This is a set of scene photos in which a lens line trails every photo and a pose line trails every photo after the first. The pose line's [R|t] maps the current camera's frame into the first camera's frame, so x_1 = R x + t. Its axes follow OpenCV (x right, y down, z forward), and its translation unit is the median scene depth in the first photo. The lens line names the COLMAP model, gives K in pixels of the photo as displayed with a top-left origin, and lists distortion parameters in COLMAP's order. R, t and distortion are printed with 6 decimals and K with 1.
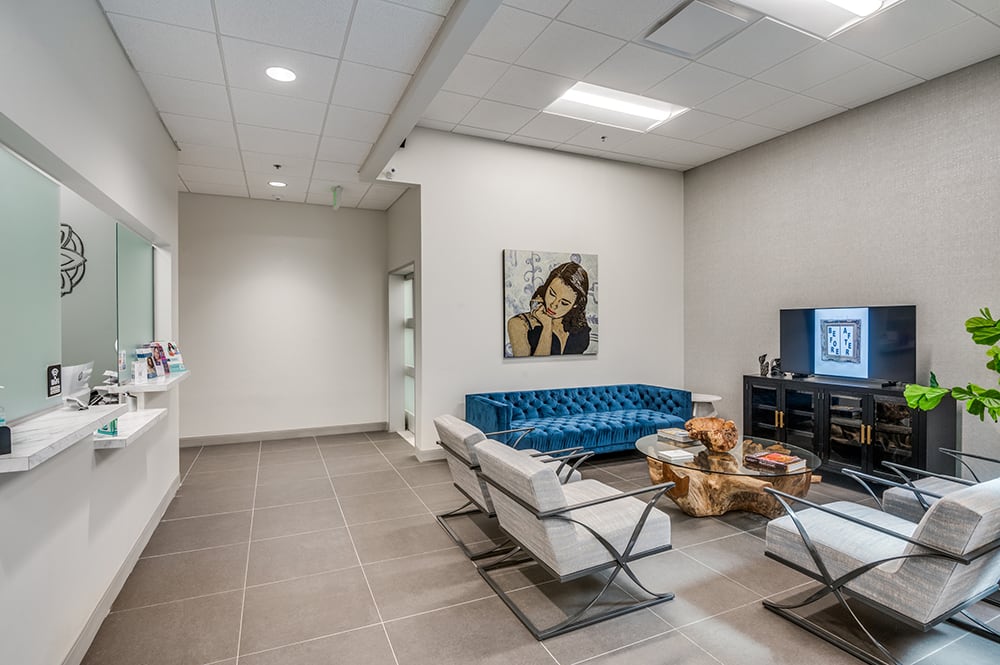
lens RADIAL K [[480.5, 0, 482.7], [0, 480.5, 330.6], [0, 0, 1]] dist [-0.001094, -0.000353]
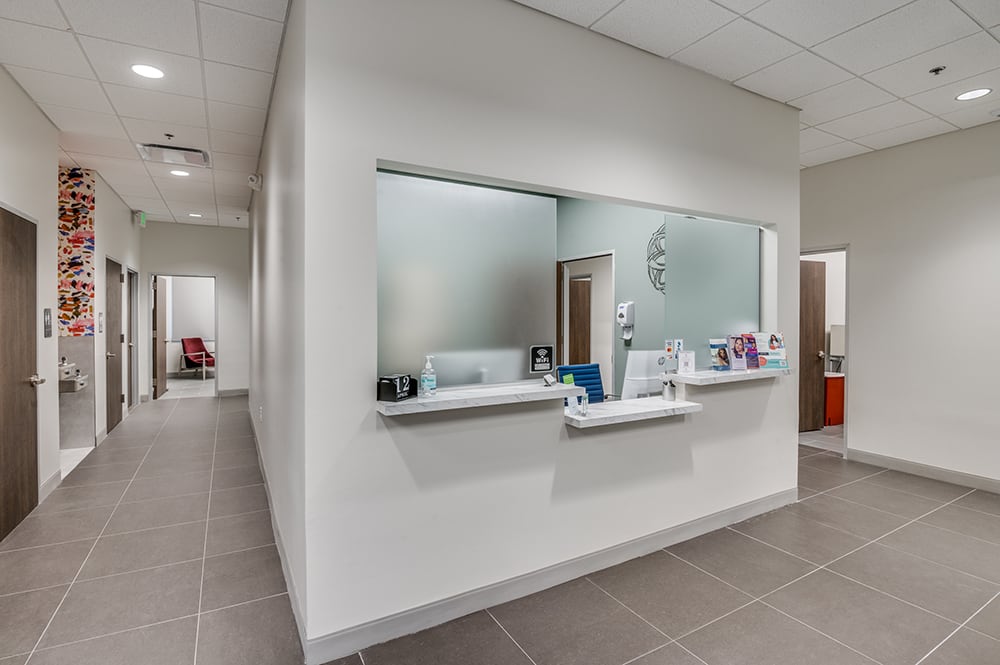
lens RADIAL K [[479.9, 0, 500.6], [0, 479.9, 320.1], [0, 0, 1]] dist [0.001509, -0.018083]
pose [[0.104204, 0.007419, -0.994528, 0.199524], [-0.010594, 0.999924, 0.006349, -0.001644], [0.994500, 0.009875, 0.104274, 0.476109]]
